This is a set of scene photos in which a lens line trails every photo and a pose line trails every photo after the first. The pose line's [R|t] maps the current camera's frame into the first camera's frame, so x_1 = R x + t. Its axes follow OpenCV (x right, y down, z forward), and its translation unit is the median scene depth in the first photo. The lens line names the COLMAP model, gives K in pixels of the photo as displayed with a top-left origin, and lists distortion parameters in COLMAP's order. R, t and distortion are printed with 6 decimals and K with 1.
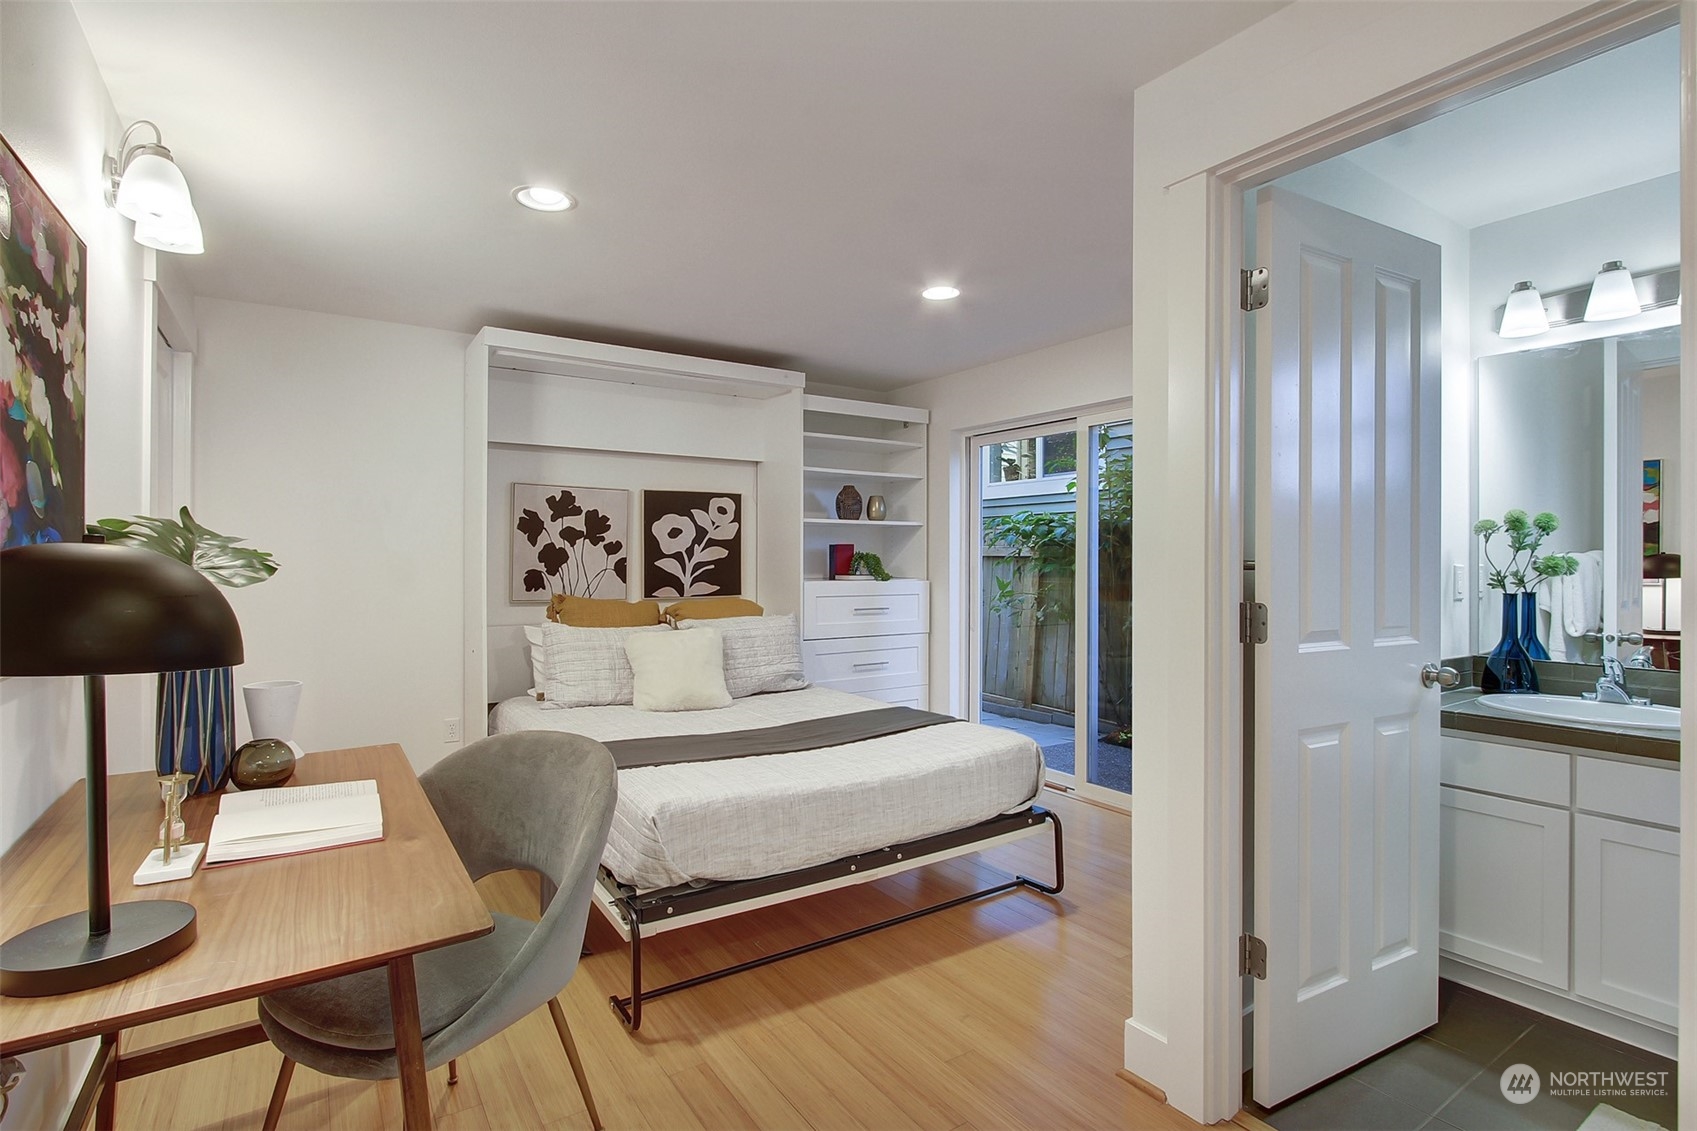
lens RADIAL K [[805.1, 0, 847.4], [0, 805.1, 563.2], [0, 0, 1]] dist [-0.014956, 0.002133]
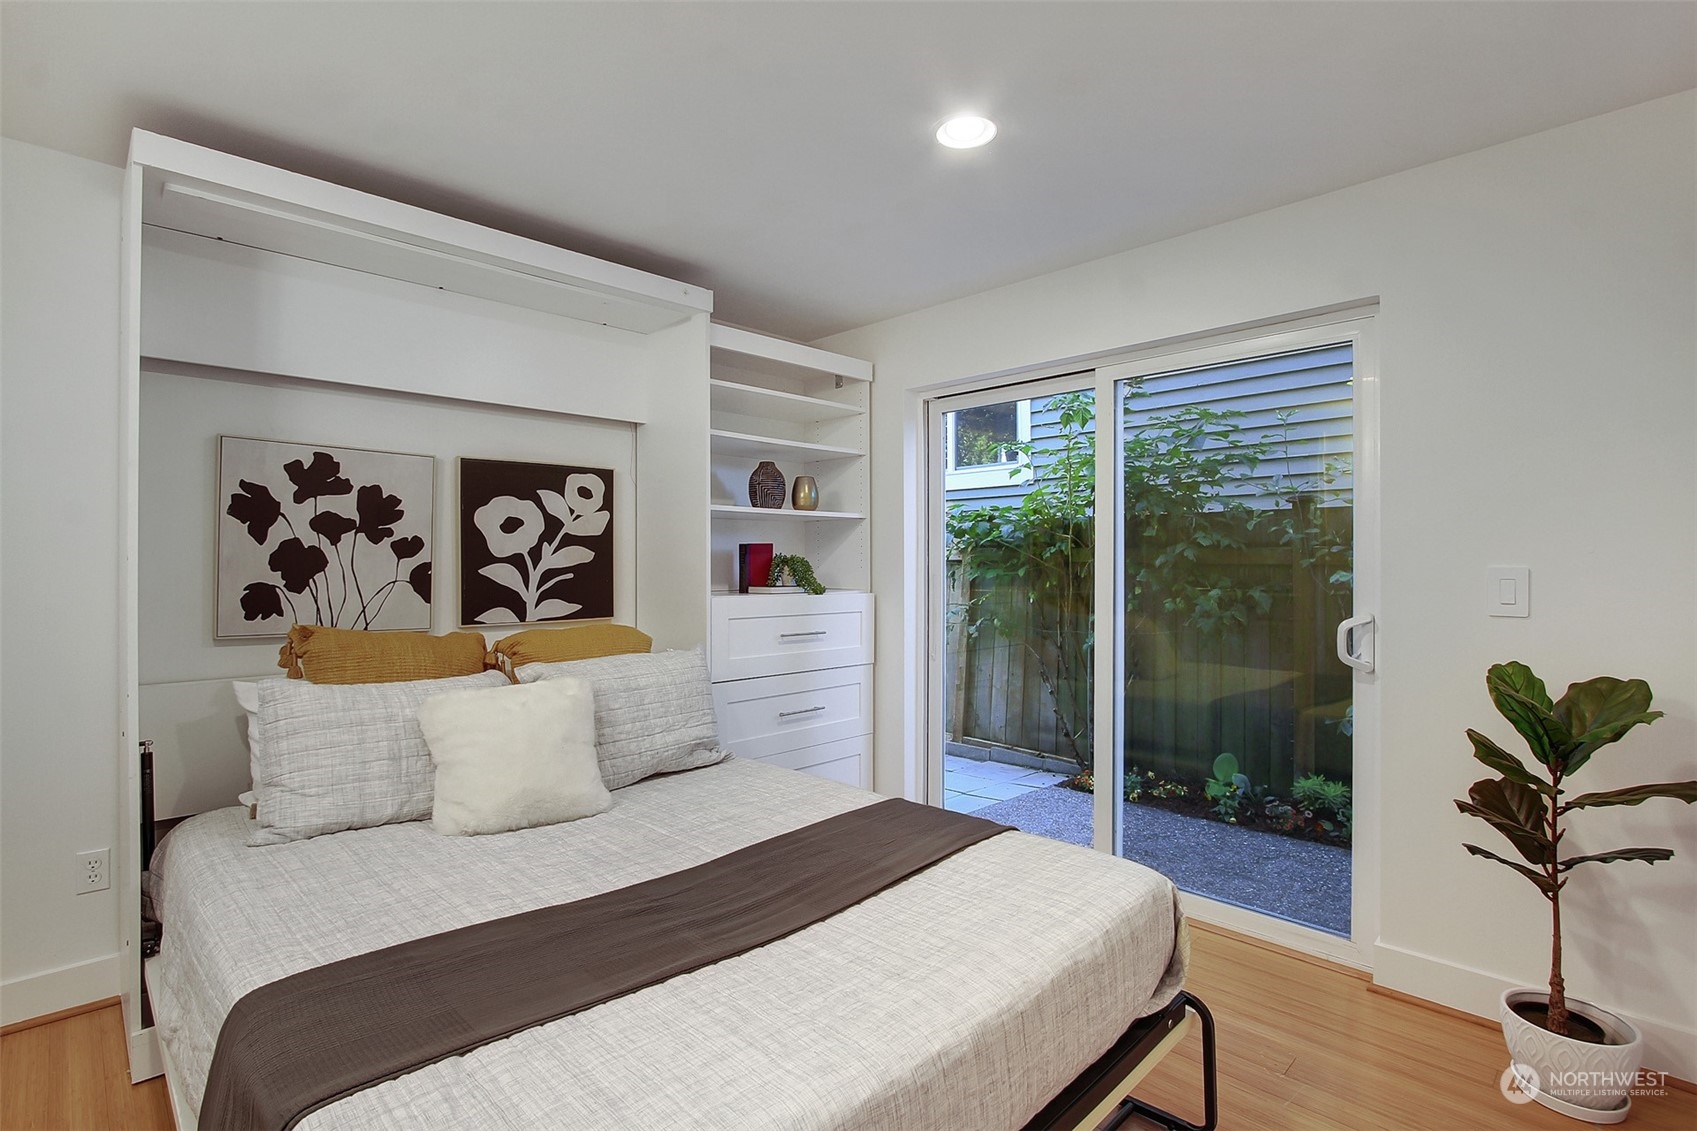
lens RADIAL K [[805.1, 0, 843.7], [0, 805.1, 562.0], [0, 0, 1]] dist [-0.014956, 0.002133]
pose [[0.984125, -0.002601, 0.177460, -0.064773], [0.003983, 0.999964, -0.007433, -0.001388], [-0.177434, 0.008021, 0.984100, 0.311331]]
